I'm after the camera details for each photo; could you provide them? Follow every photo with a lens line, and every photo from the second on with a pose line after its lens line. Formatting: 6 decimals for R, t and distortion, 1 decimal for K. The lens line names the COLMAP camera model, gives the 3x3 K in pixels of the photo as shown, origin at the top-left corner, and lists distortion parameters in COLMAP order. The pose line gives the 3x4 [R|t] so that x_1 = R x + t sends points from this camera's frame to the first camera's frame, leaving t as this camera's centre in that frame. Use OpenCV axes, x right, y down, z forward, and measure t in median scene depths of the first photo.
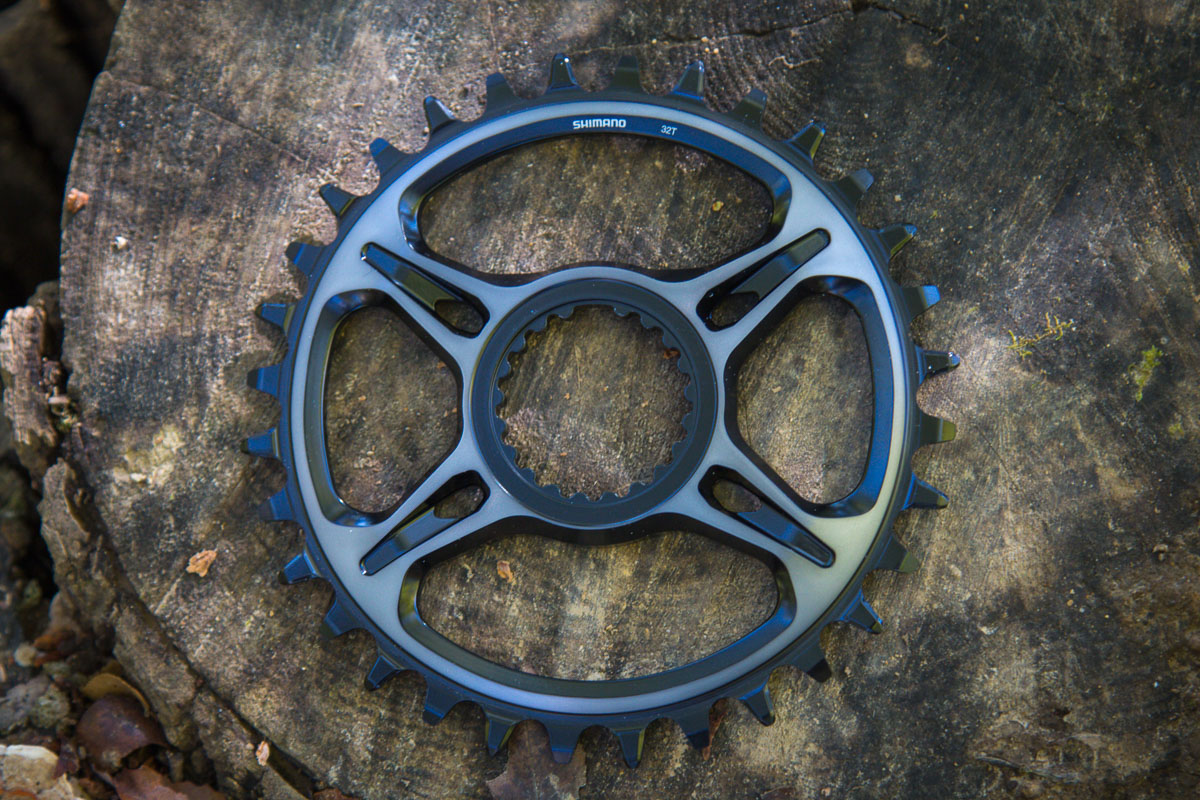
lens RADIAL K [[3690.3, 0, 600.0], [0, 3690.3, 399.8], [0, 0, 1]] dist [0.231080, 0.000000]
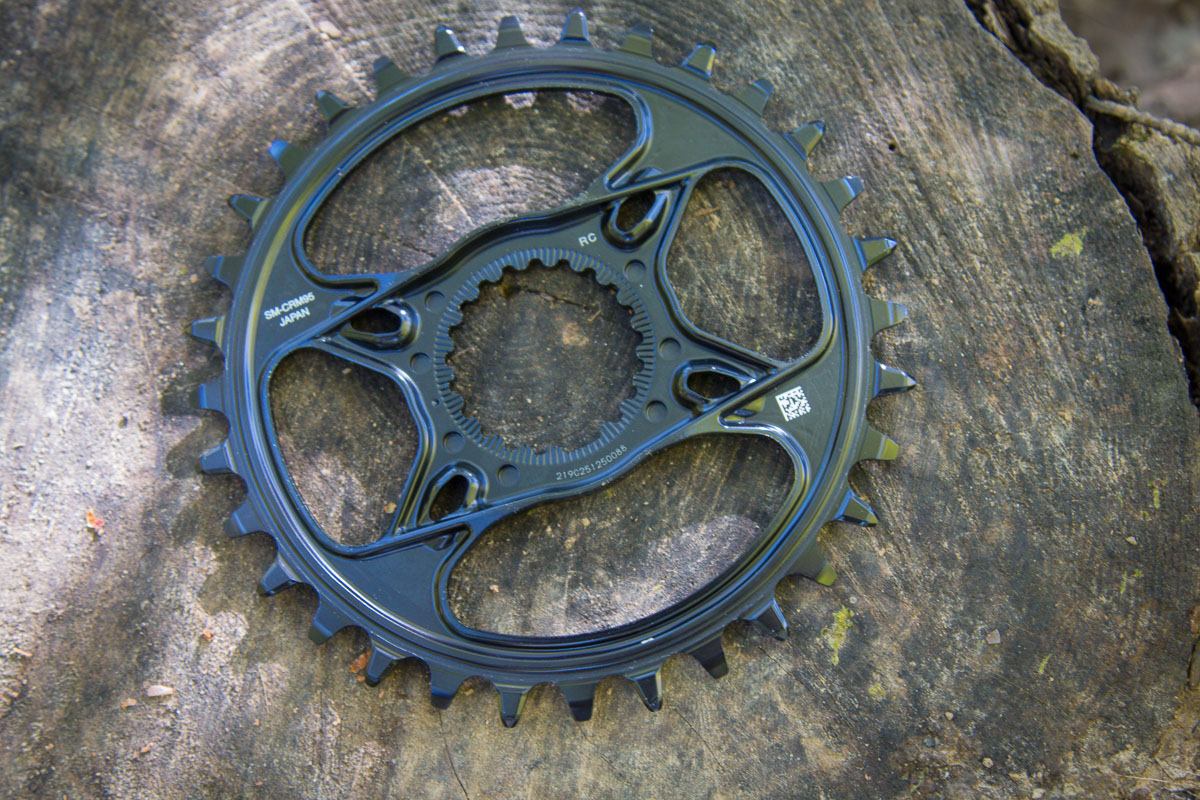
lens RADIAL K [[2210.6, 0, 599.9], [0, 2210.6, 399.4], [0, 0, 1]] dist [-0.012108, 0.000000]
pose [[0.991873, -0.114654, 0.055161, 0.058205], [0.115980, 0.993020, -0.021464, -0.062309], [-0.052315, 0.027688, 0.998247, 0.410216]]
